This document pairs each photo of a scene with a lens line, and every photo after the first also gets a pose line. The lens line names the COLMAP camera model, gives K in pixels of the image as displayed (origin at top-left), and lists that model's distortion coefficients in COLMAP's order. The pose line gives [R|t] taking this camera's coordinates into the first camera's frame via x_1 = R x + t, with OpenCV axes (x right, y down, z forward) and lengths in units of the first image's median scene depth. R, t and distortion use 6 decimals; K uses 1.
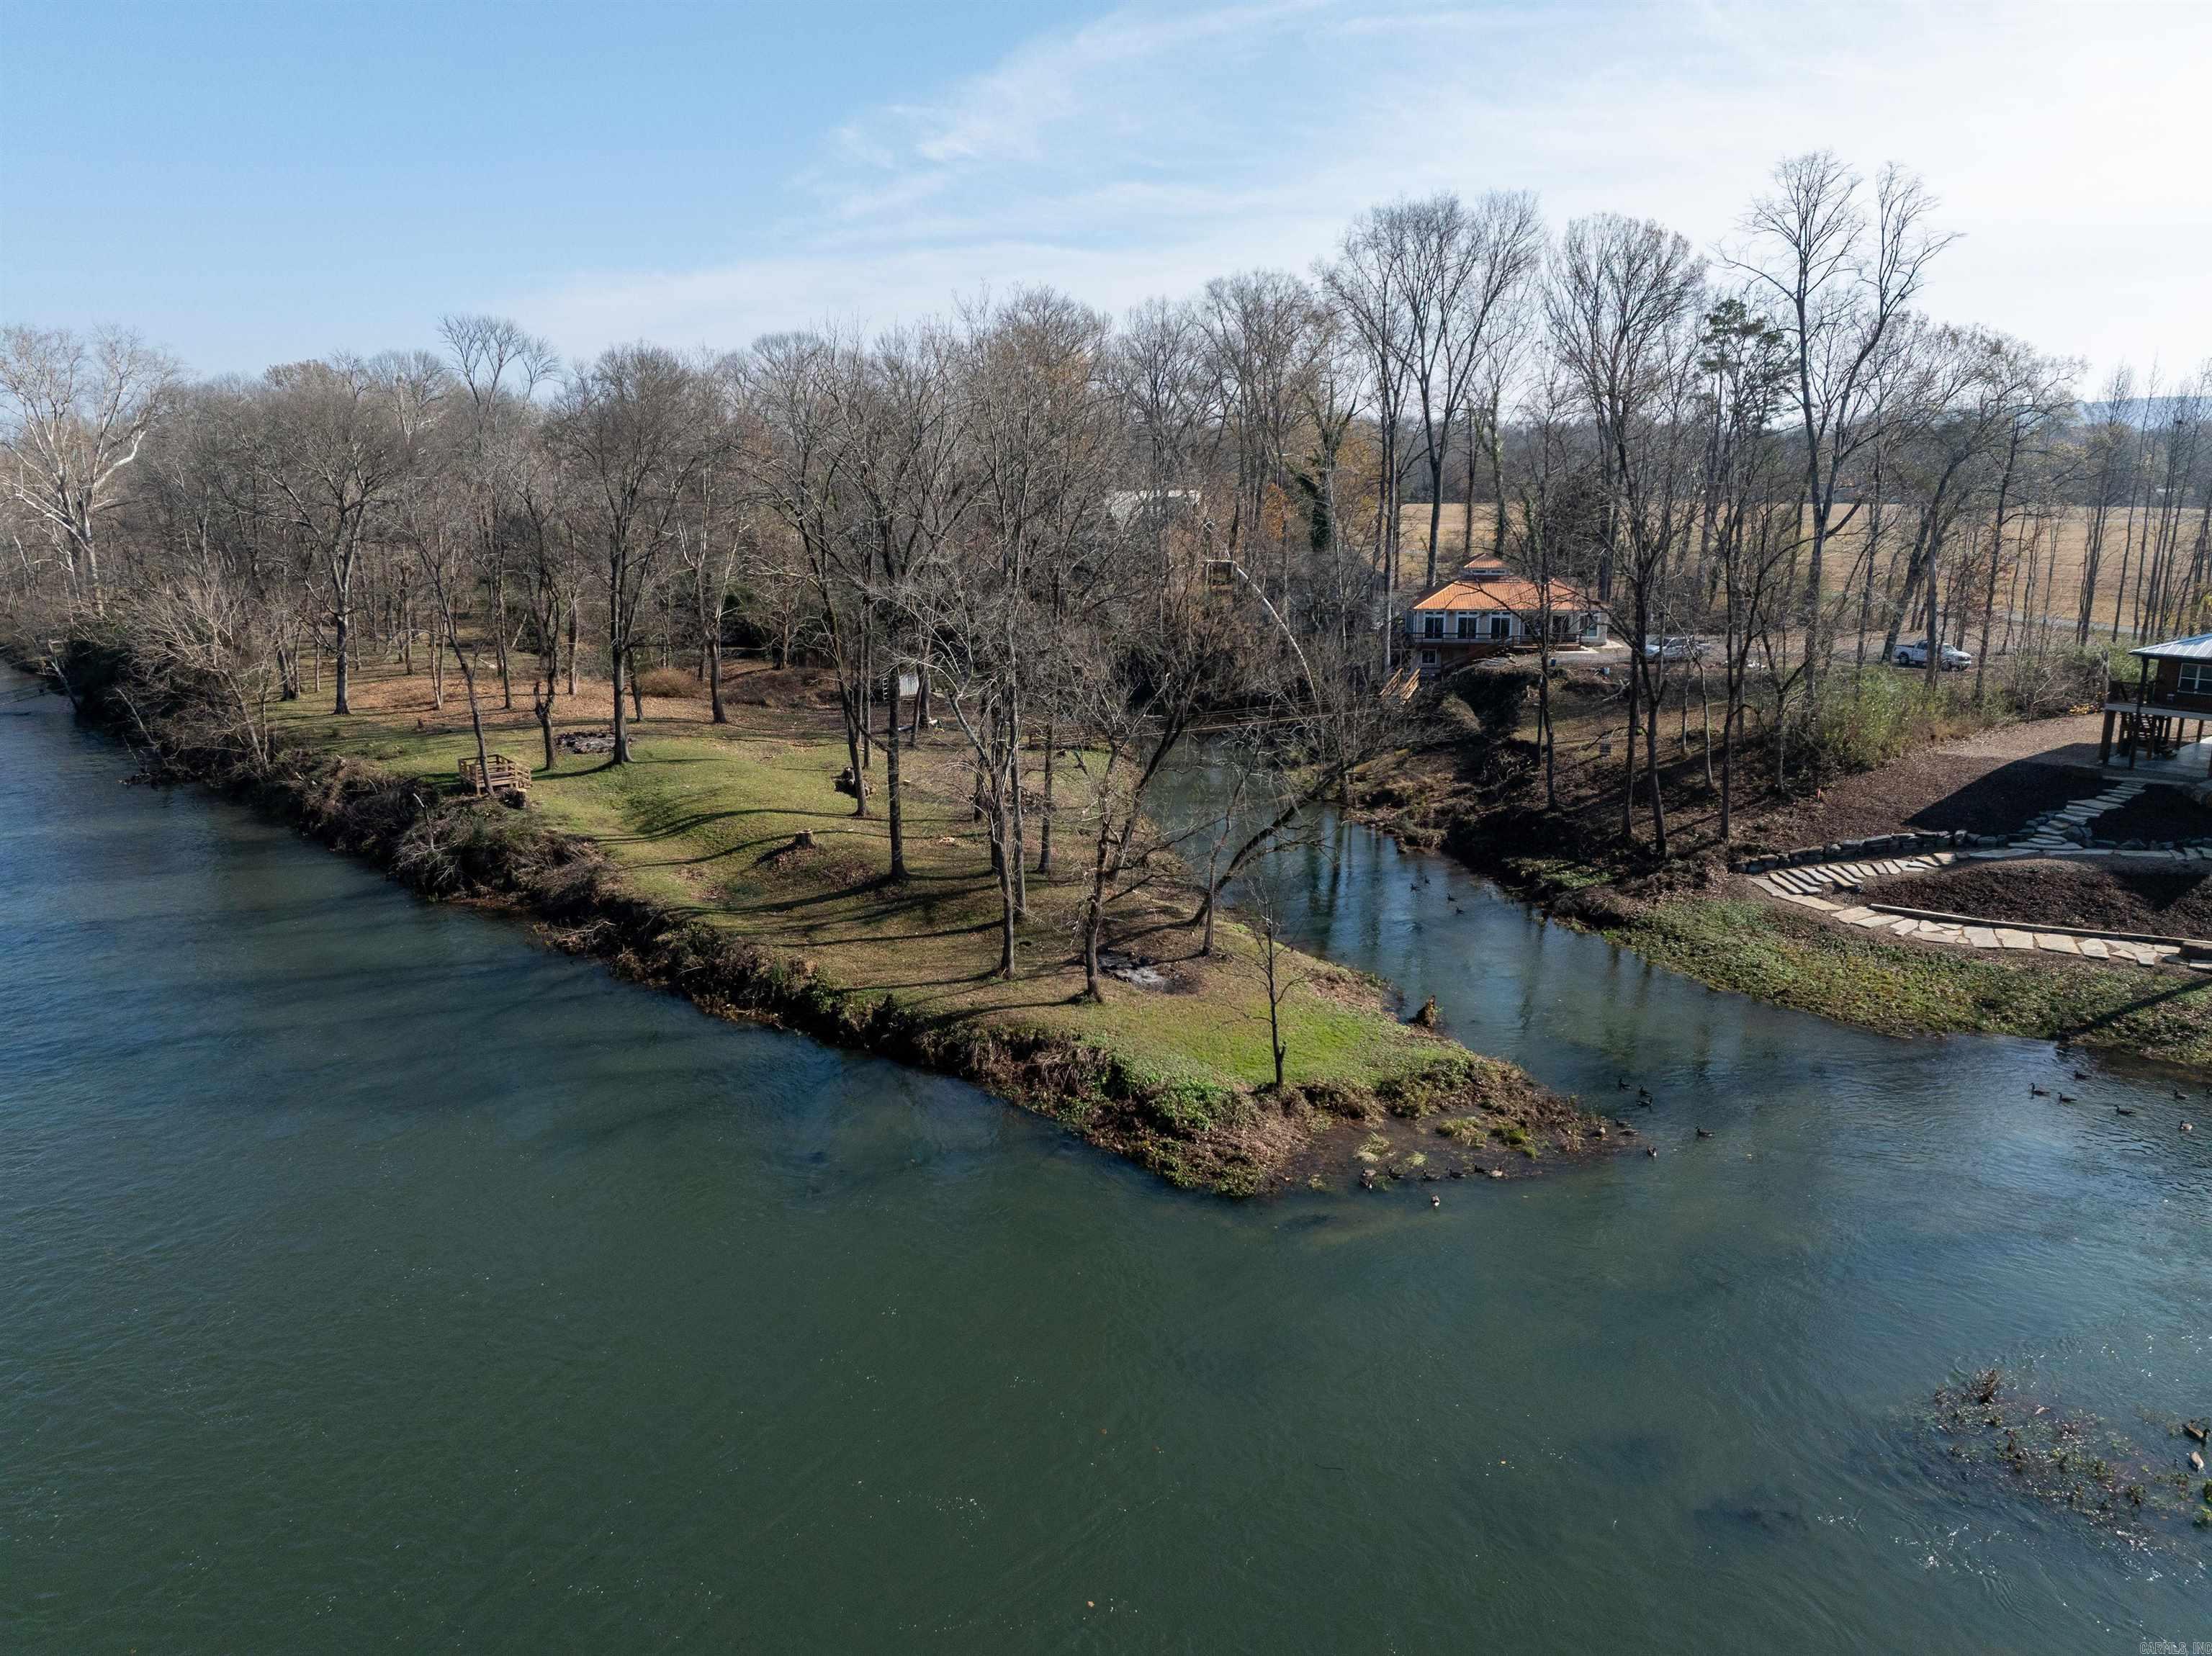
lens RADIAL K [[1536.3, 0, 1106.0], [0, 1536.3, 828.0], [0, 0, 1]] dist [-0.035889, -0.004503]
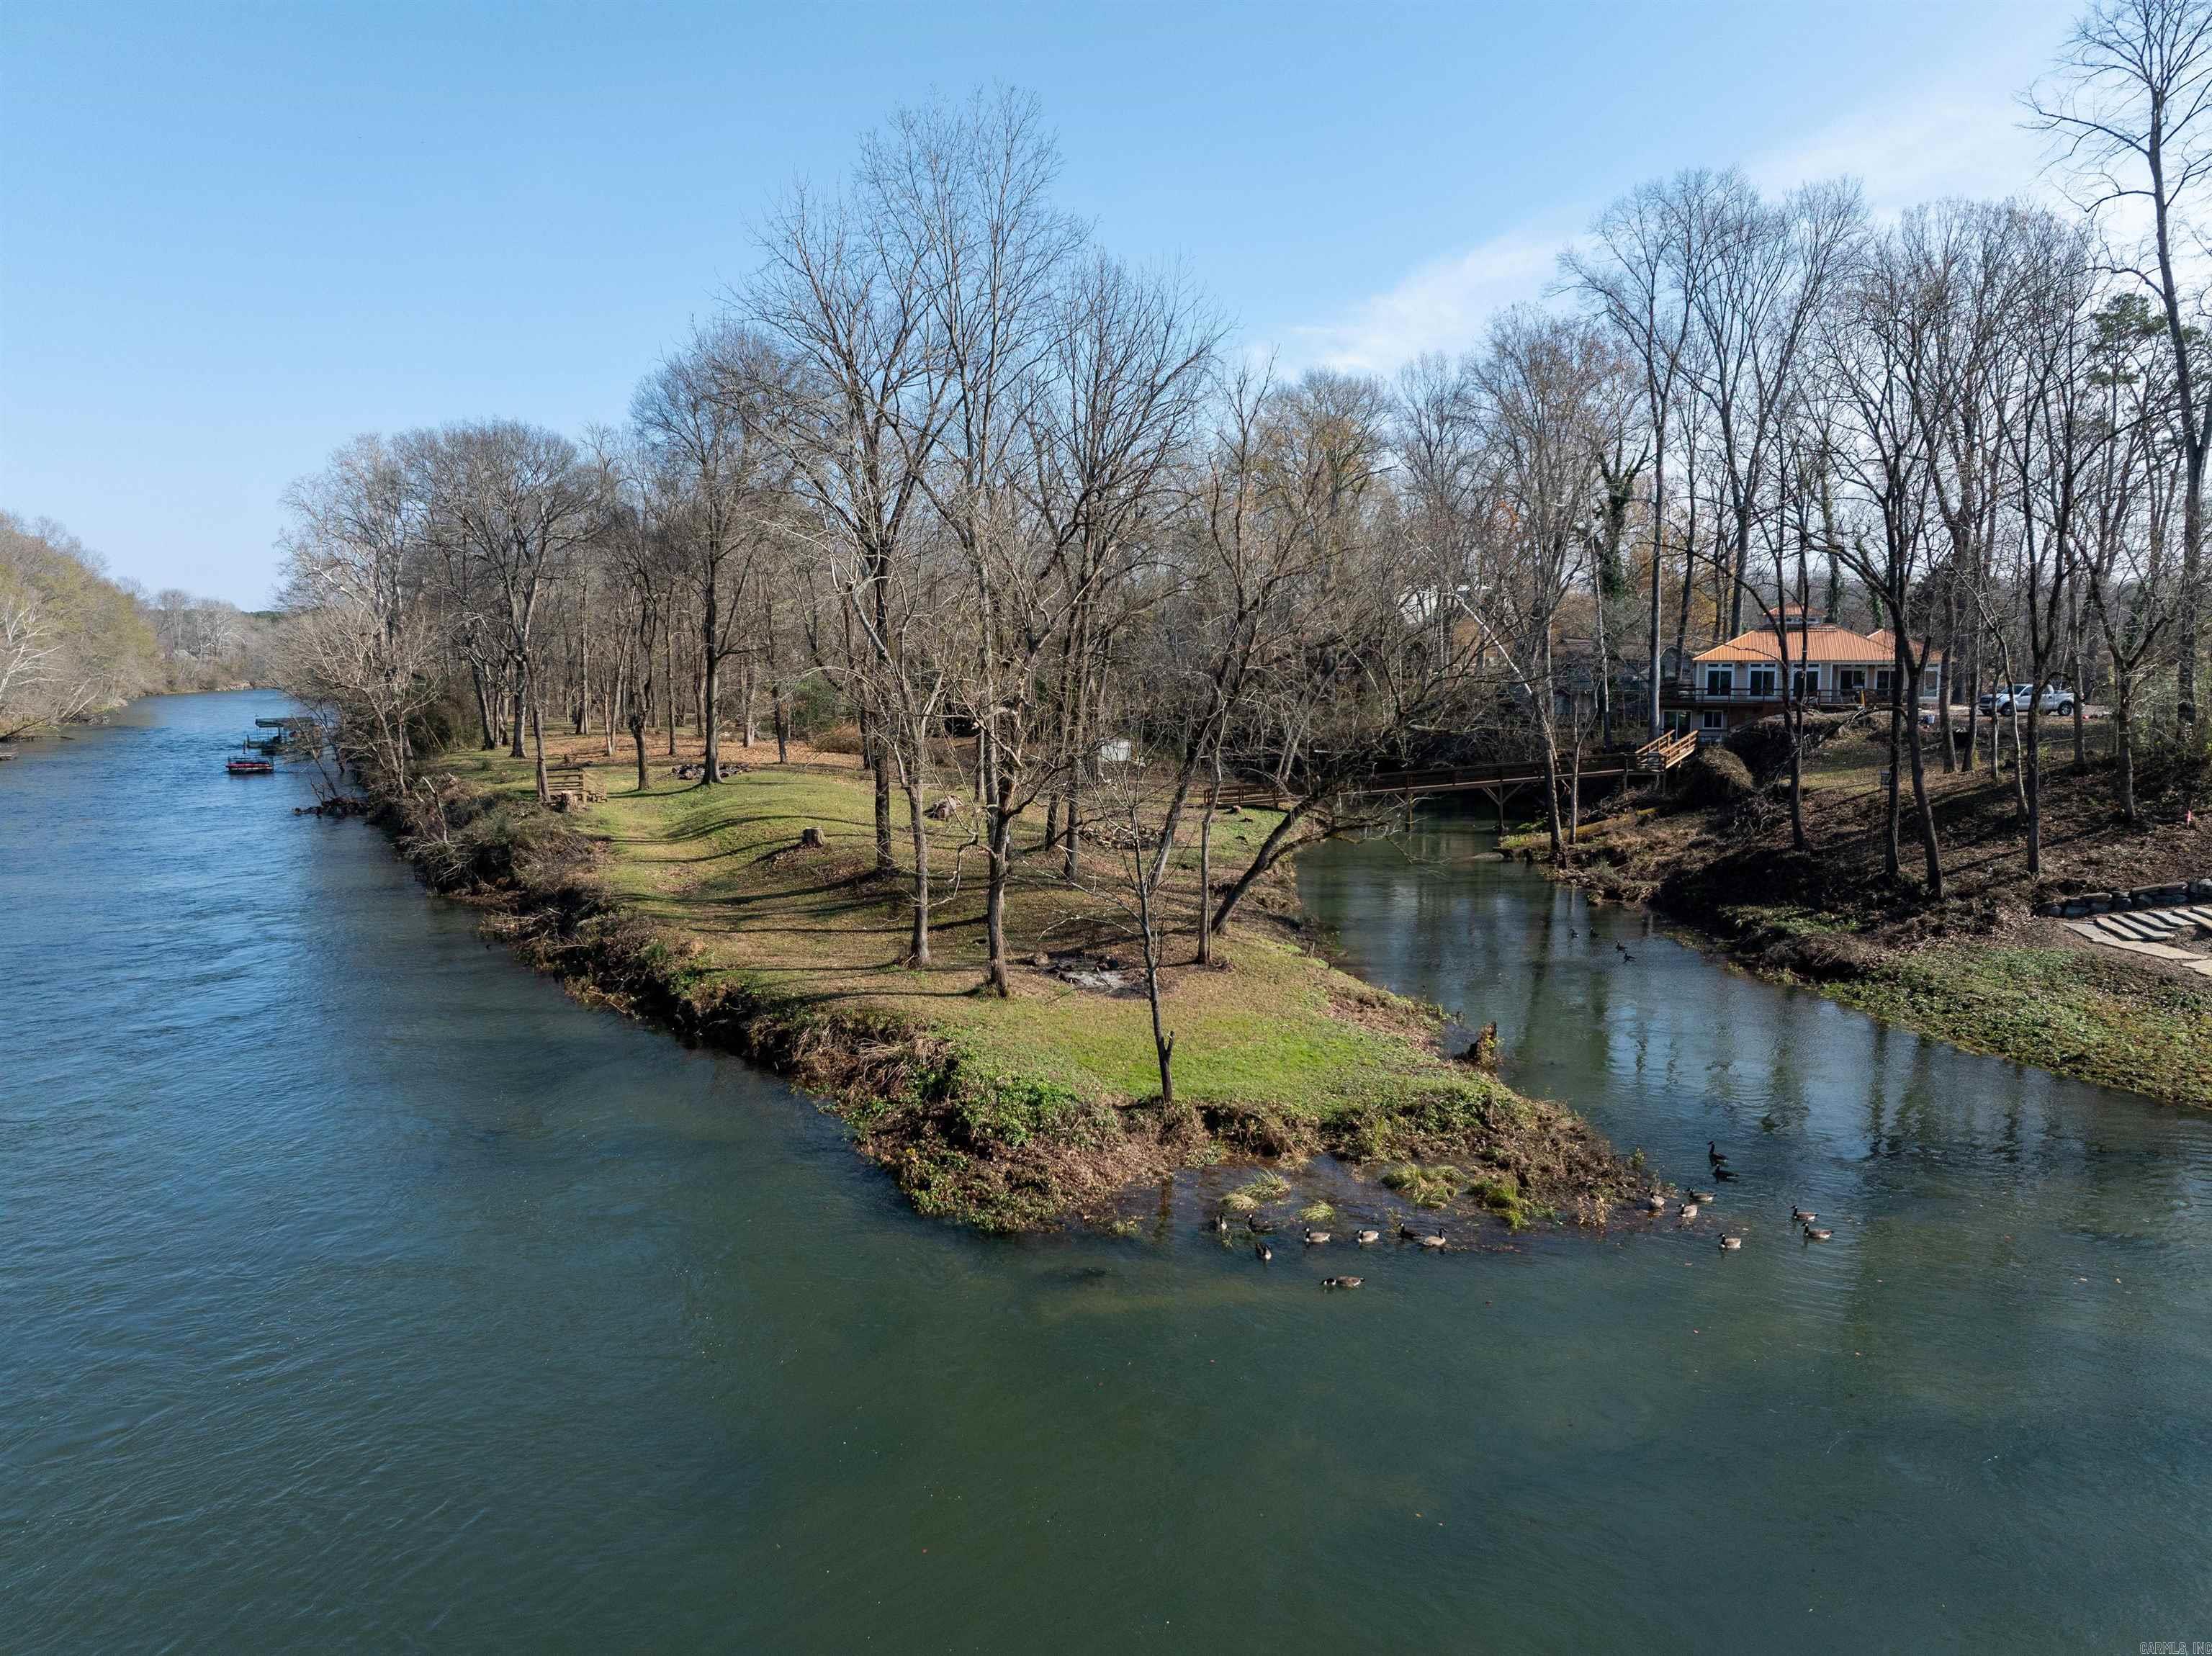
lens RADIAL K [[1550.4, 0, 1106.0], [0, 1550.4, 828.0], [0, 0, 1]] dist [-0.041410, 0.002440]
pose [[0.967833, 0.027754, -0.250059, 0.184505], [-0.056198, 0.992633, -0.107338, 0.091211], [0.245237, 0.117938, 0.962263, 0.246410]]
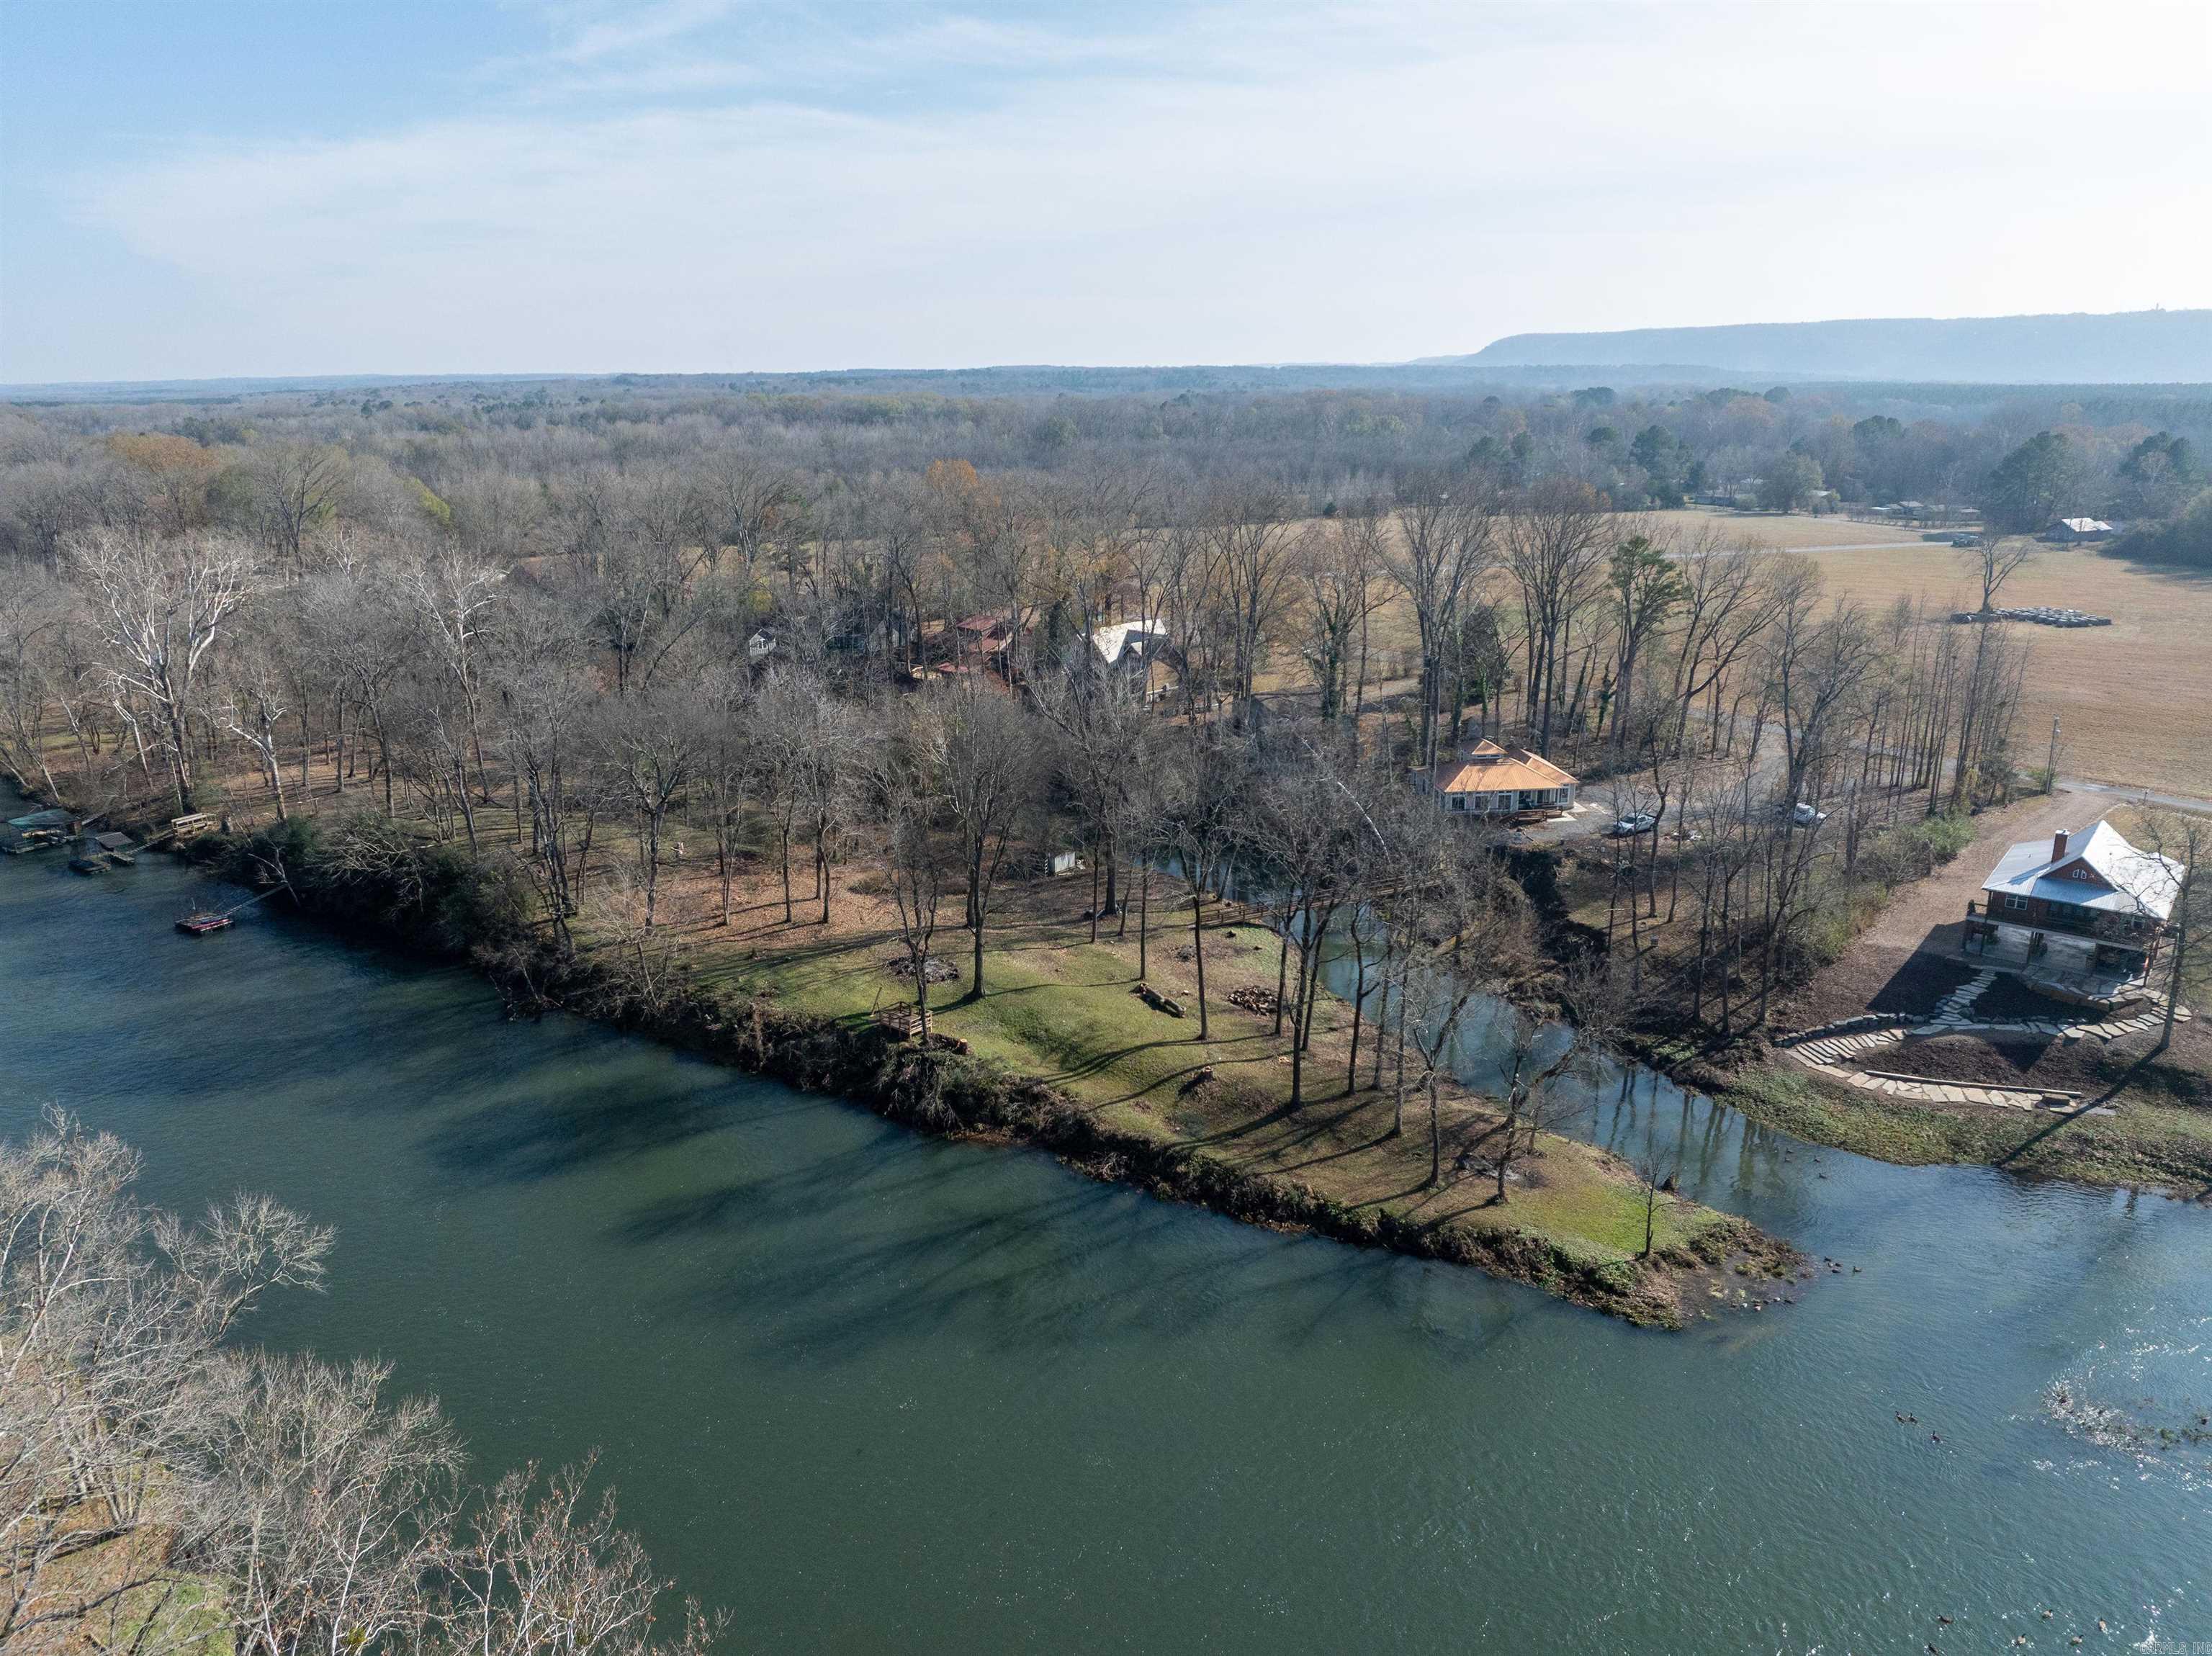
lens RADIAL K [[1511.4, 0, 1106.0], [0, 1511.4, 828.0], [0, 0, 1]] dist [-0.048449, 0.001081]
pose [[0.980596, -0.059751, 0.186714, -0.597440], [0.051754, 0.997533, 0.047423, -0.330686], [-0.189087, -0.036840, 0.981269, -0.437370]]
